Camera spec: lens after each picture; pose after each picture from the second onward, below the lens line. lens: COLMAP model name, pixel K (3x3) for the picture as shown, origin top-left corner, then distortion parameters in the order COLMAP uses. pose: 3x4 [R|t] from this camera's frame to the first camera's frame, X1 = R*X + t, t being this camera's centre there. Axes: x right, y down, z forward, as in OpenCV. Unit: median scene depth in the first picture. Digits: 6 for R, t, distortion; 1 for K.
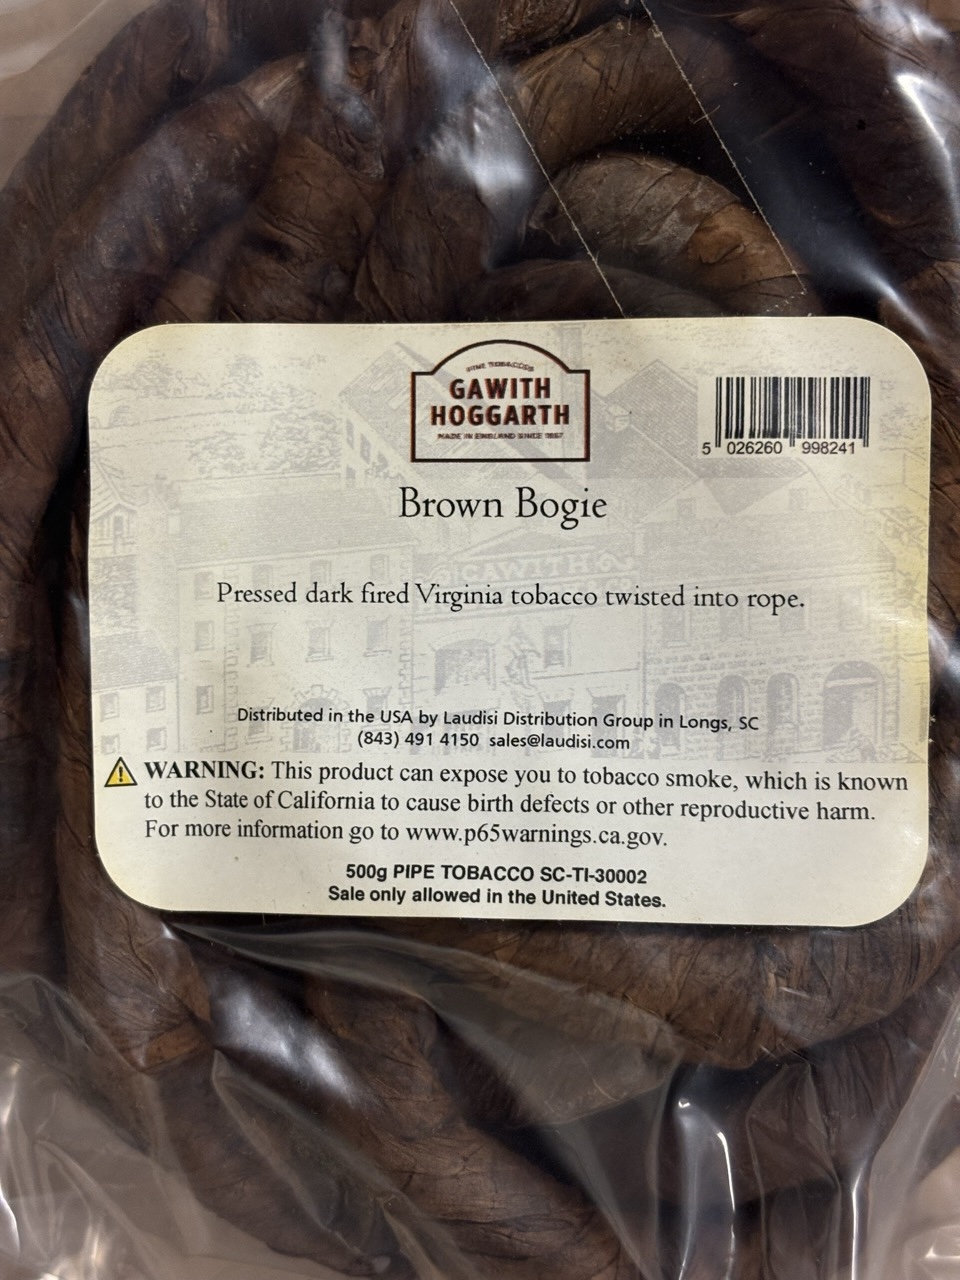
lens RADIAL K [[1944.8, 0, 480.0], [0, 1944.8, 640.0], [0, 0, 1]] dist [0.291056, -1.434380]
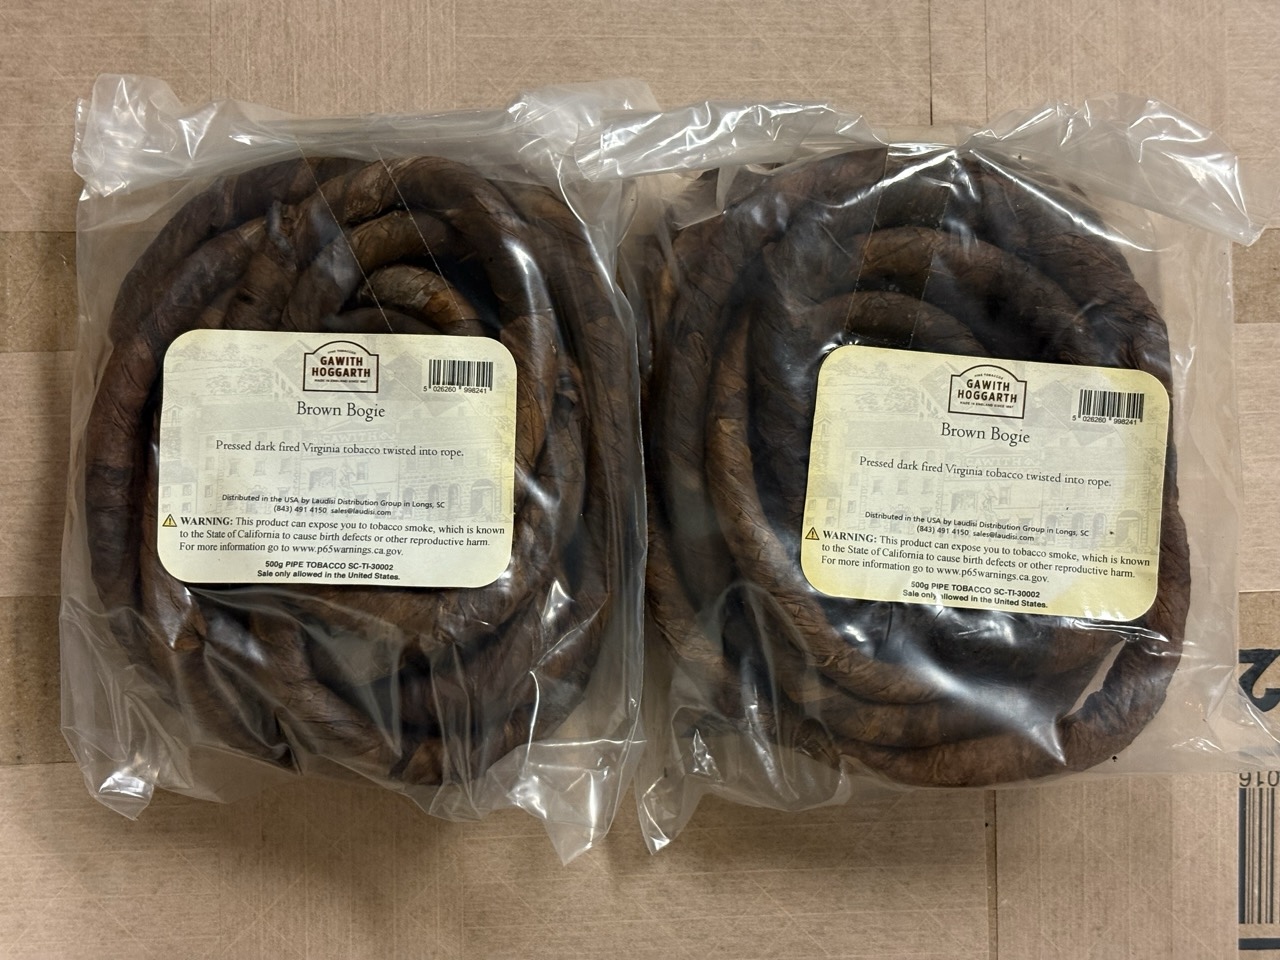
lens RADIAL K [[1944.8, 0, 640.0], [0, 1944.8, 480.0], [0, 0, 1]] dist [0.291056, -1.434380]
pose [[0.999299, 0.031183, 0.020694, 0.323809], [-0.029248, 0.995690, -0.088011, 0.210036], [-0.023349, 0.087344, 0.995905, -1.338752]]
